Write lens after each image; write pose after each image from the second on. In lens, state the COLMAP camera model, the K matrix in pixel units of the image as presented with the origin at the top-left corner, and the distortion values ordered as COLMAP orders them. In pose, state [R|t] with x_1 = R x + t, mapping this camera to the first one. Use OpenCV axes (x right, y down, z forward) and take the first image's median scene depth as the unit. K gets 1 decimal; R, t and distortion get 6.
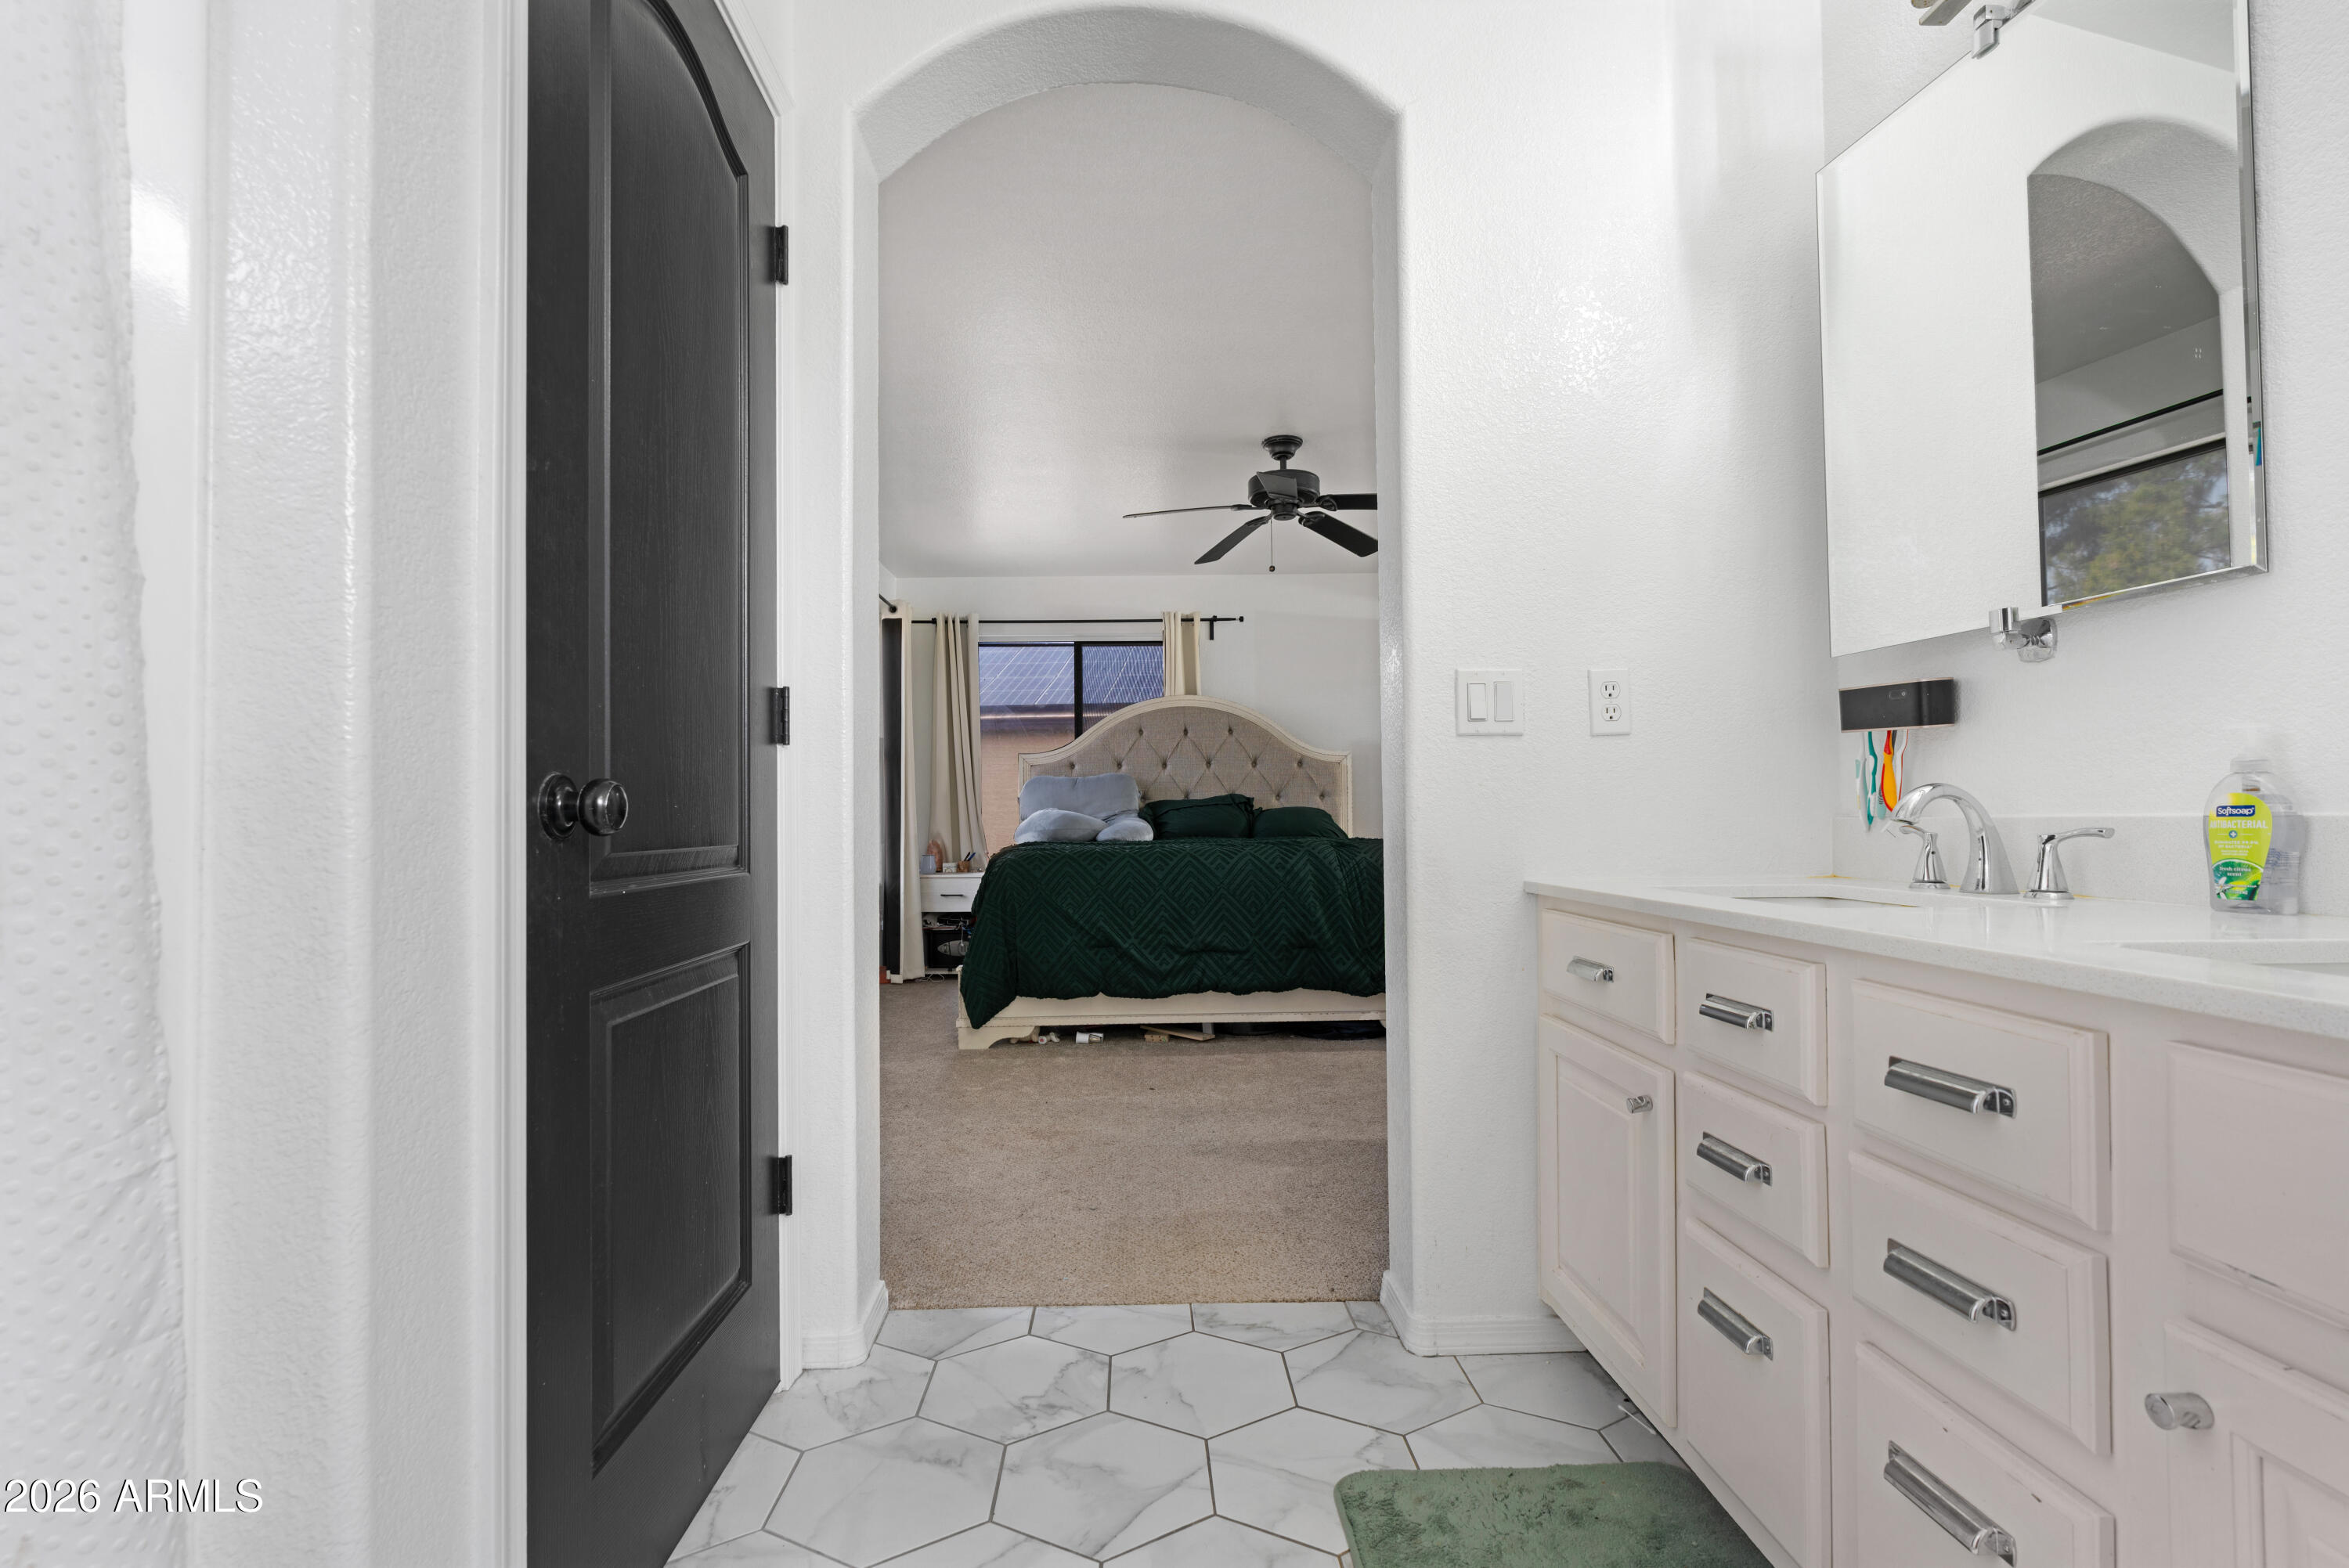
lens RADIAL K [[1104.8, 0, 1154.5], [0, 1104.8, 803.7], [0, 0, 1]] dist [0.000201, 0.000809]
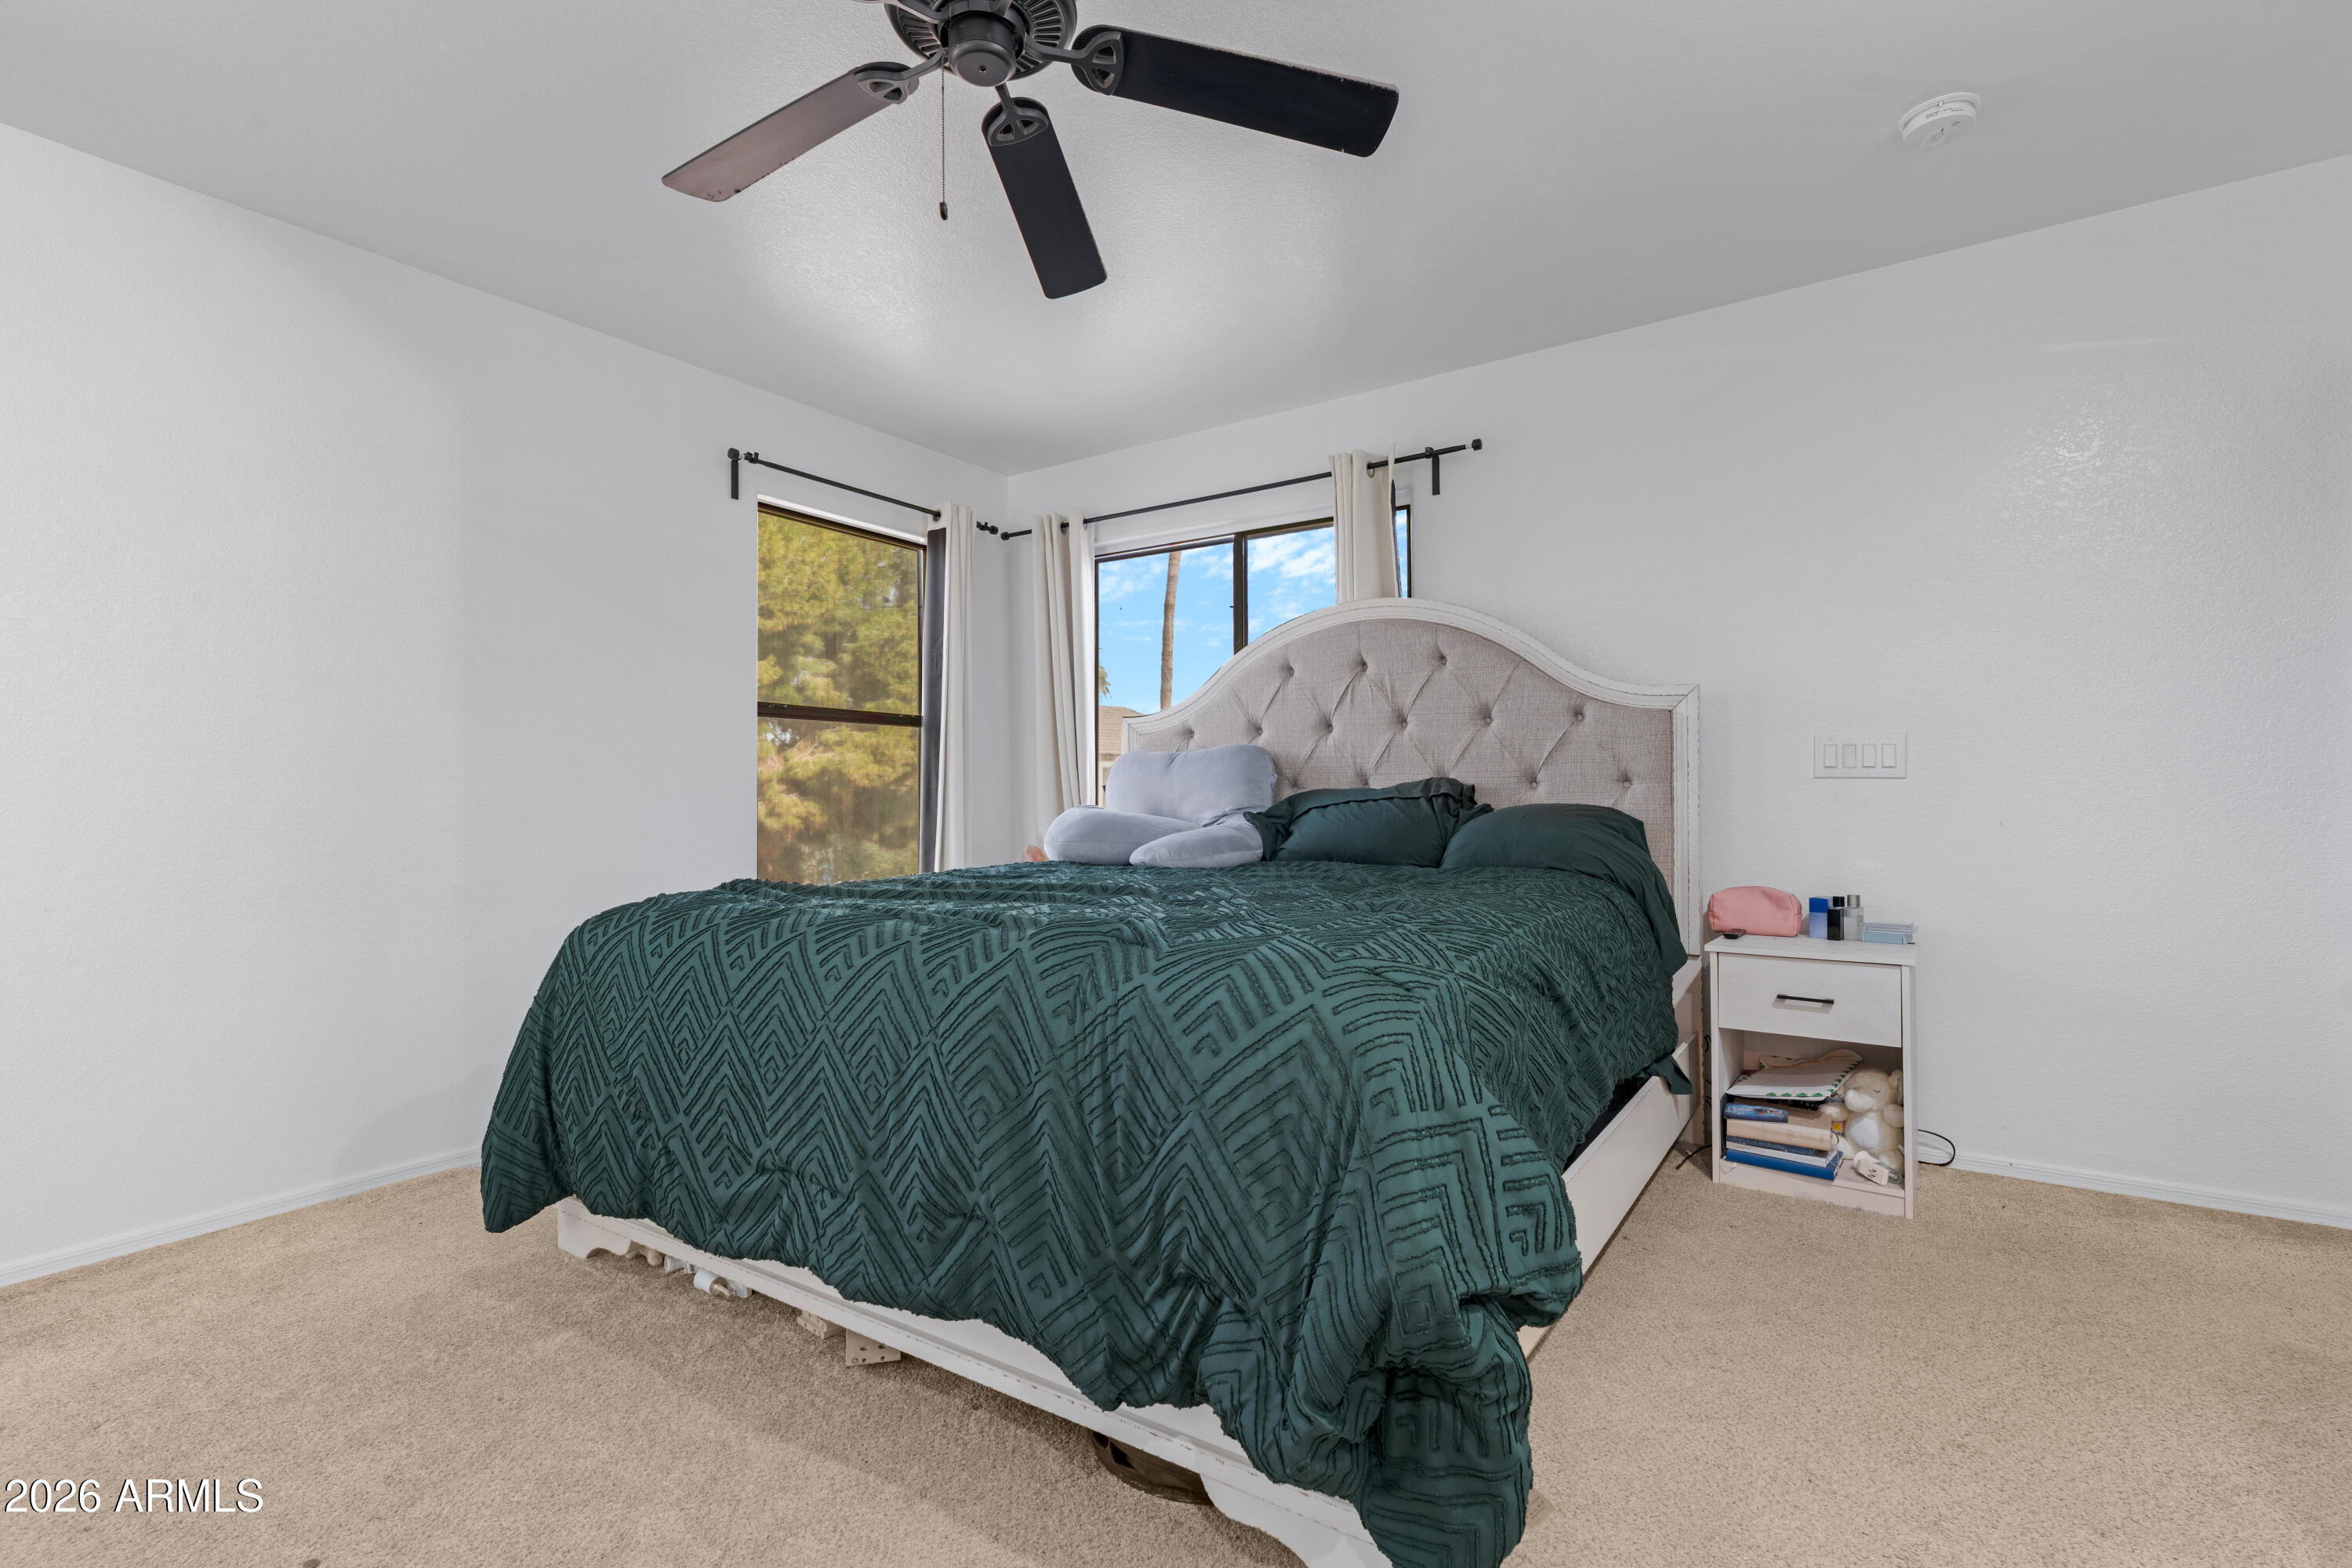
lens RADIAL K [[1106.3, 0, 1156.0], [0, 1106.3, 803.7], [0, 0, 1]] dist [0.000201, 0.000809]
pose [[0.816098, 0.004292, -0.577898, 0.292854], [0.009679, 0.999731, 0.021093, -0.010027], [0.577833, -0.022807, 0.815836, 0.540882]]
